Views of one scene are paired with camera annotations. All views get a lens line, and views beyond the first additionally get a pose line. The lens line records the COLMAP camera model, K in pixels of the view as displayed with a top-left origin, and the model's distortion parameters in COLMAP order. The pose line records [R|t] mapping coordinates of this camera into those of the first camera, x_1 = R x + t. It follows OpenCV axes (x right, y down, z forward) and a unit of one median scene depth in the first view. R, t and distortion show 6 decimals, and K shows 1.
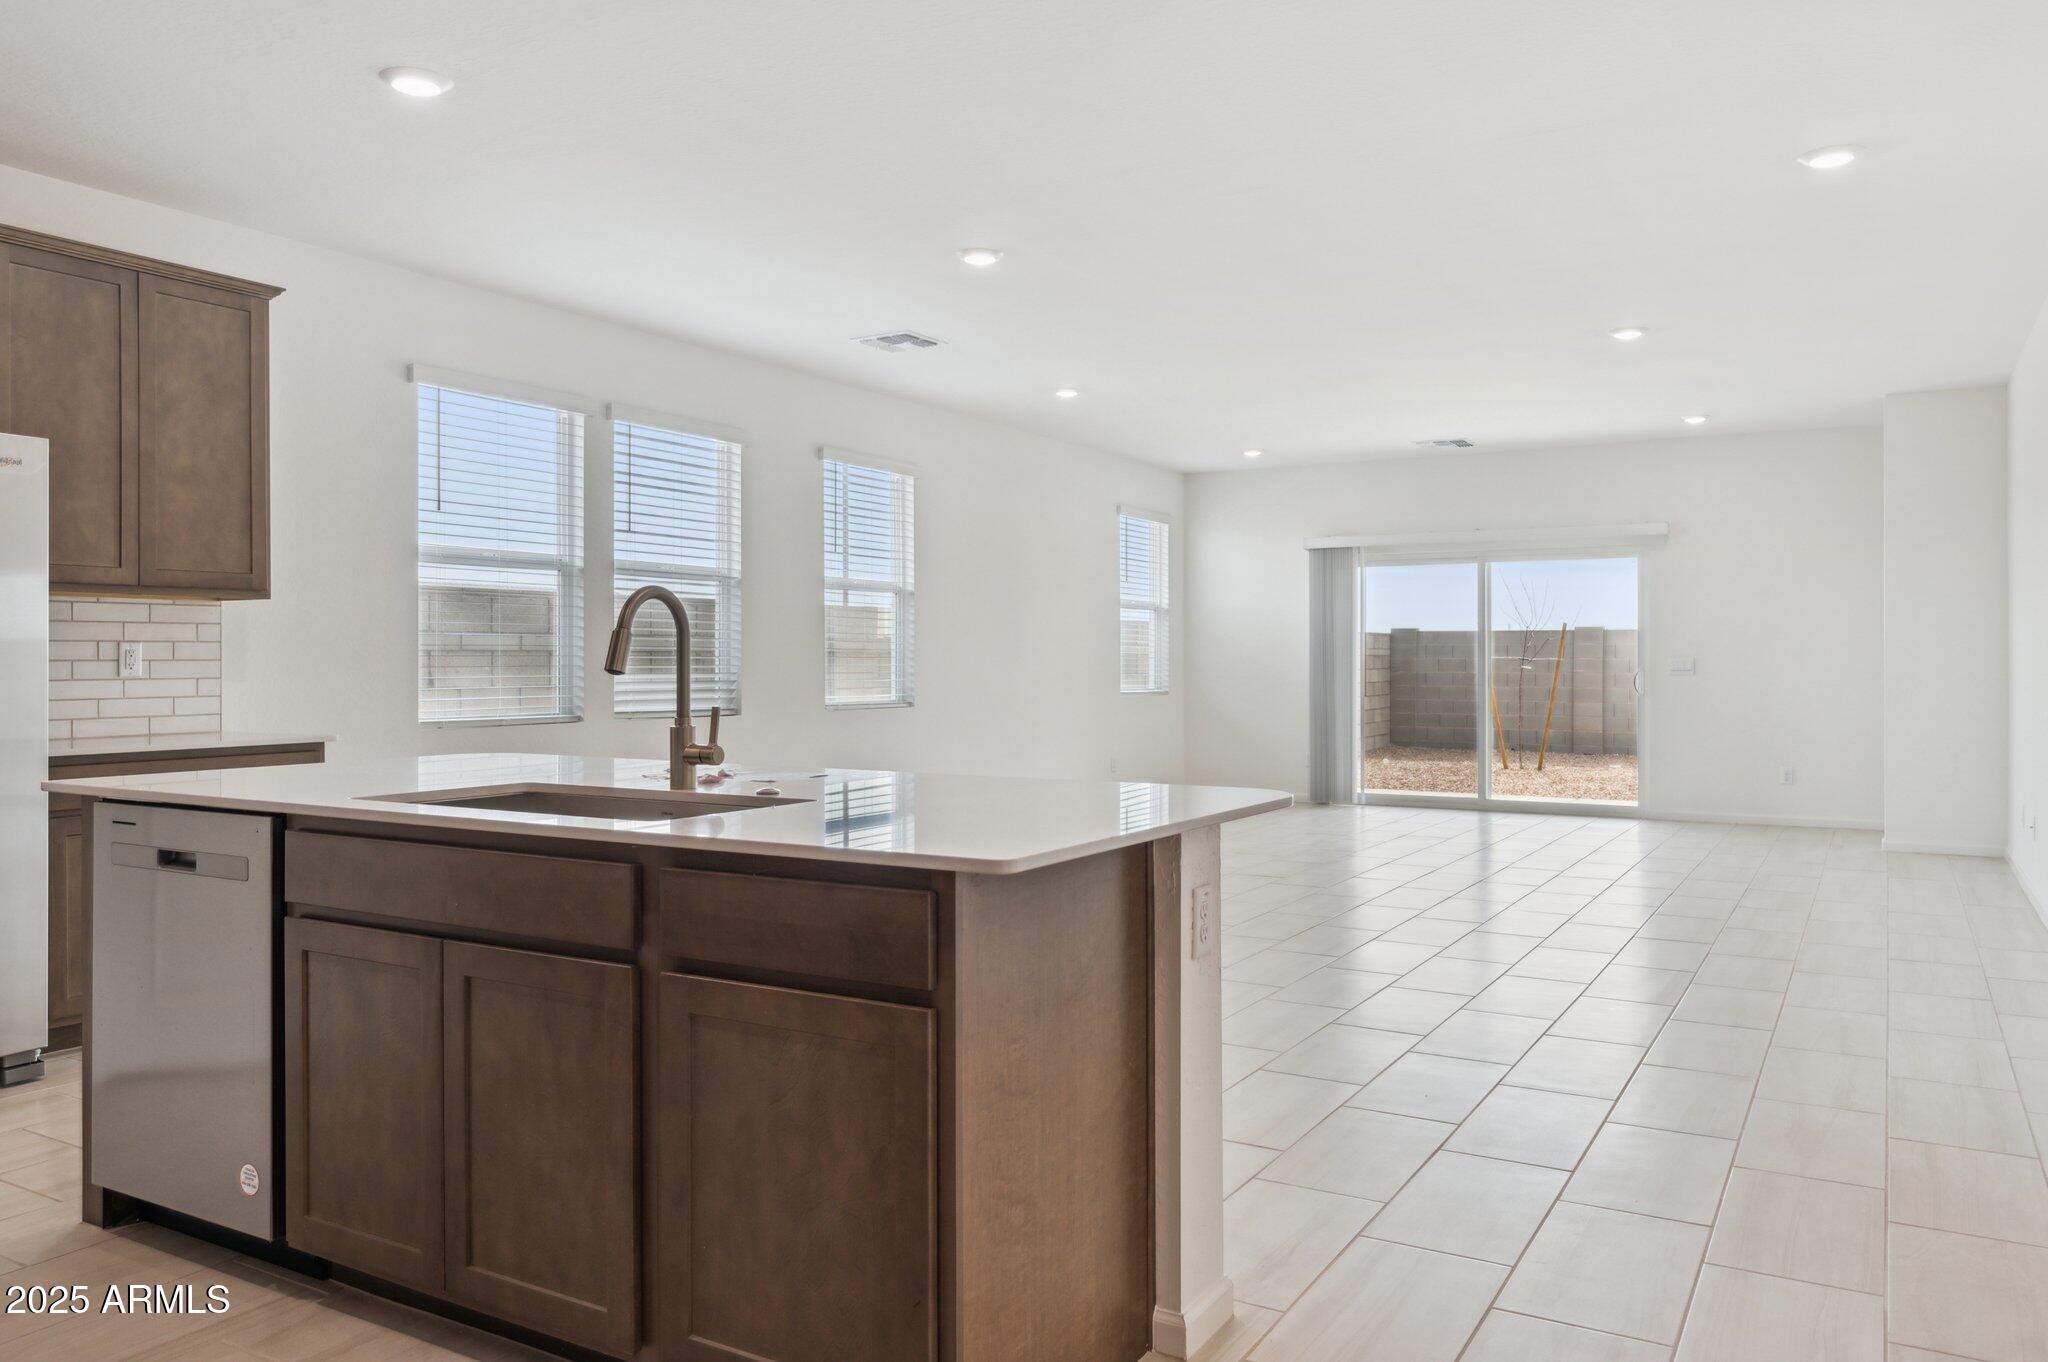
lens RADIAL K [[1462.1, 0, 1024.6], [0, 1462.1, 678.0], [0, 0, 1]] dist [-0.000841, 0.001341]
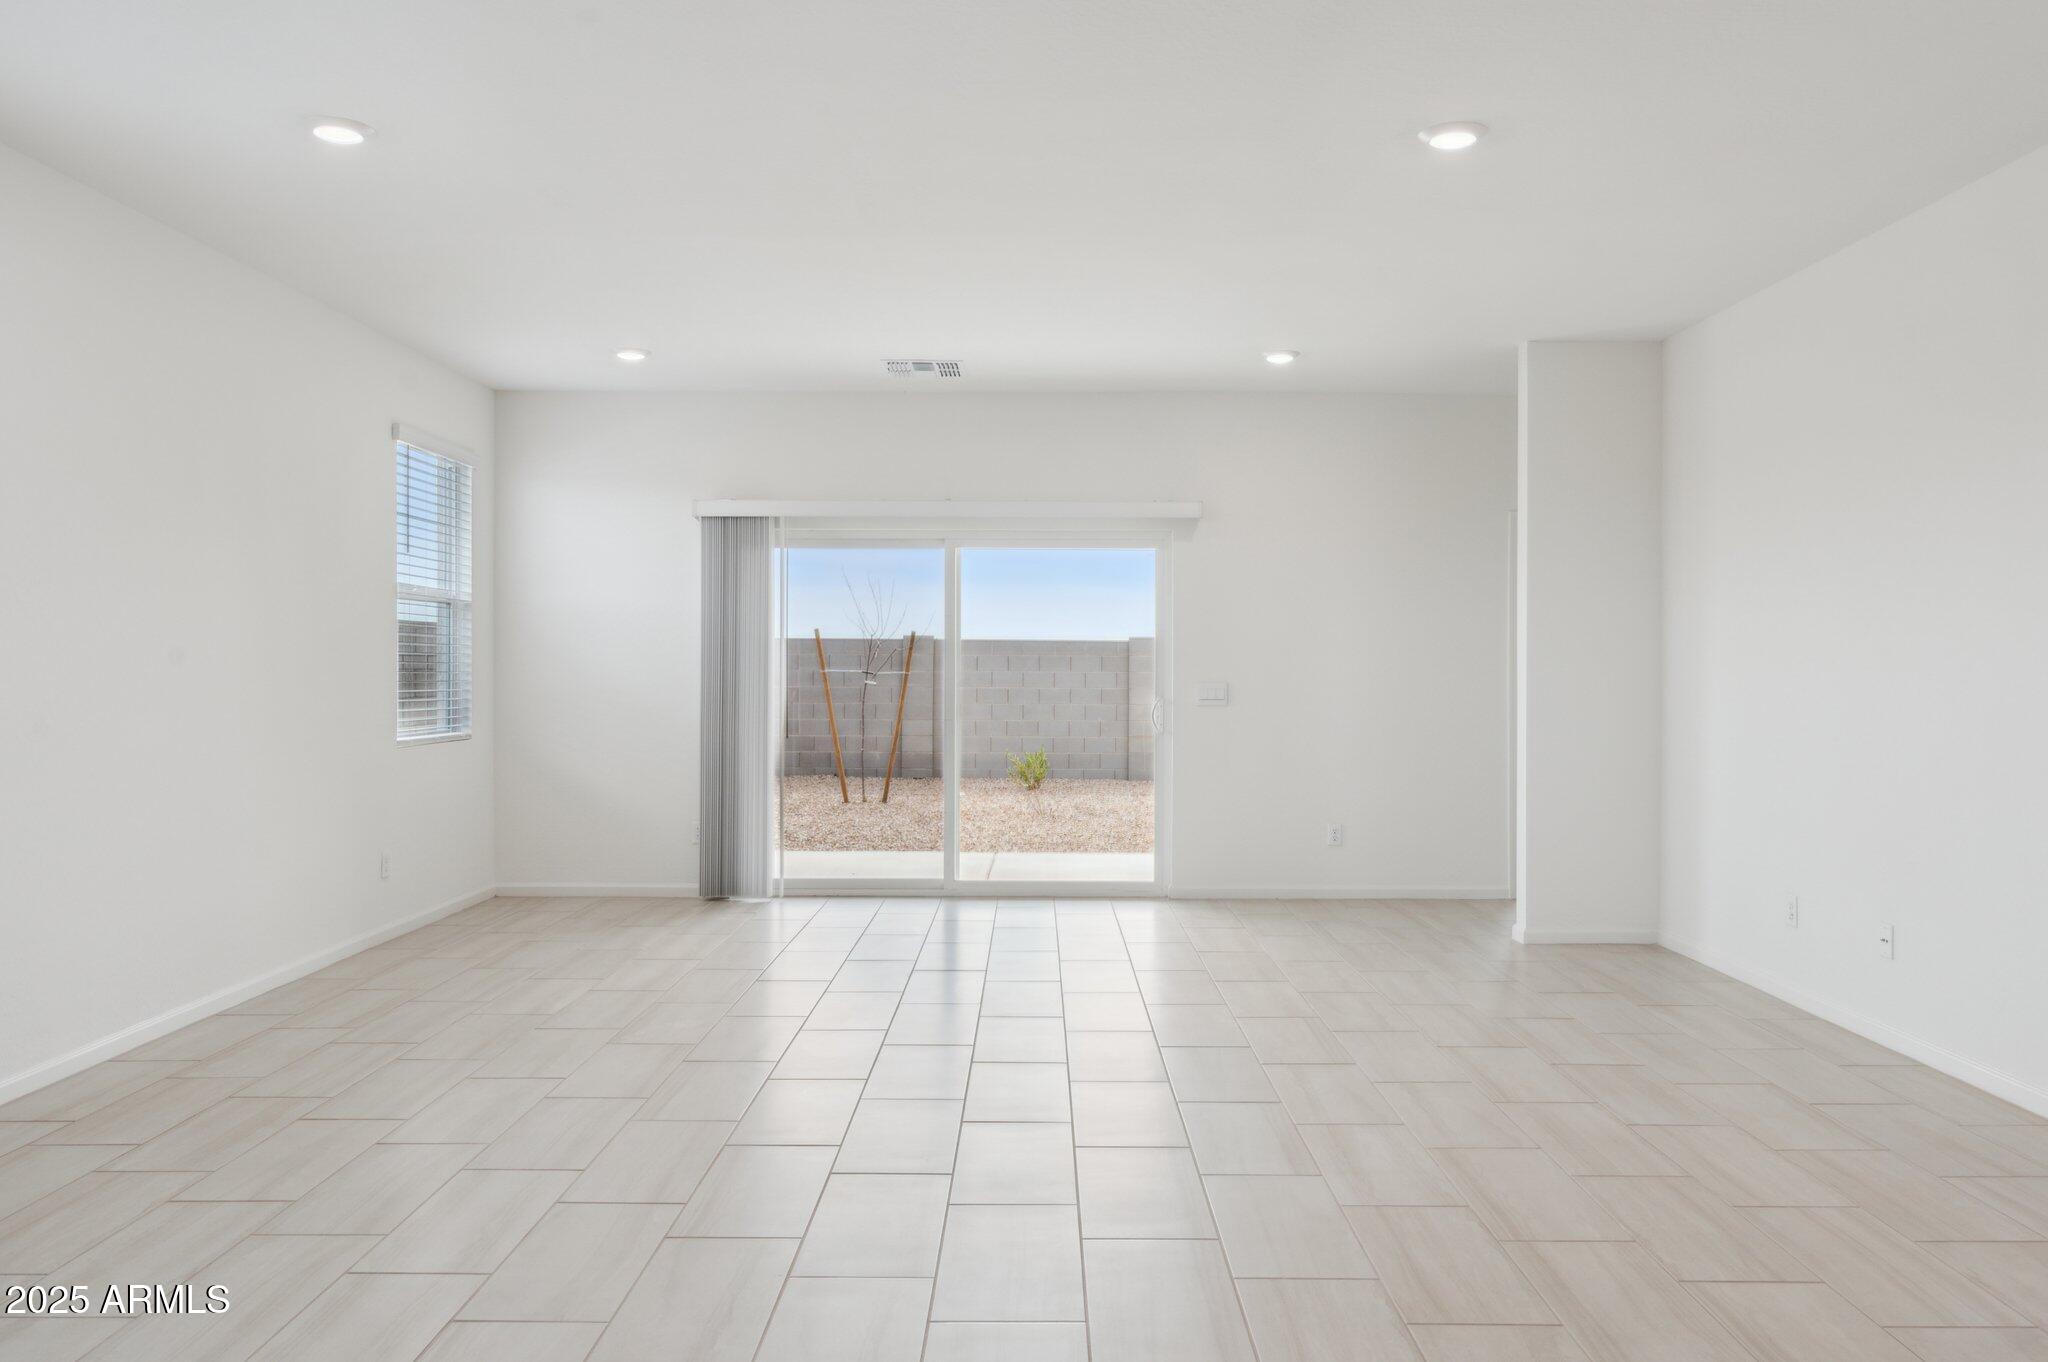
lens RADIAL K [[1462.1, 0, 1022.4], [0, 1462.1, 672.6], [0, 0, 1]] dist [-0.000841, 0.001341]
pose [[0.865471, 0.001403, 0.500958, -0.011959], [0.001634, 0.999983, -0.005625, -0.013845], [-0.500957, 0.005687, 0.865454, 0.359794]]
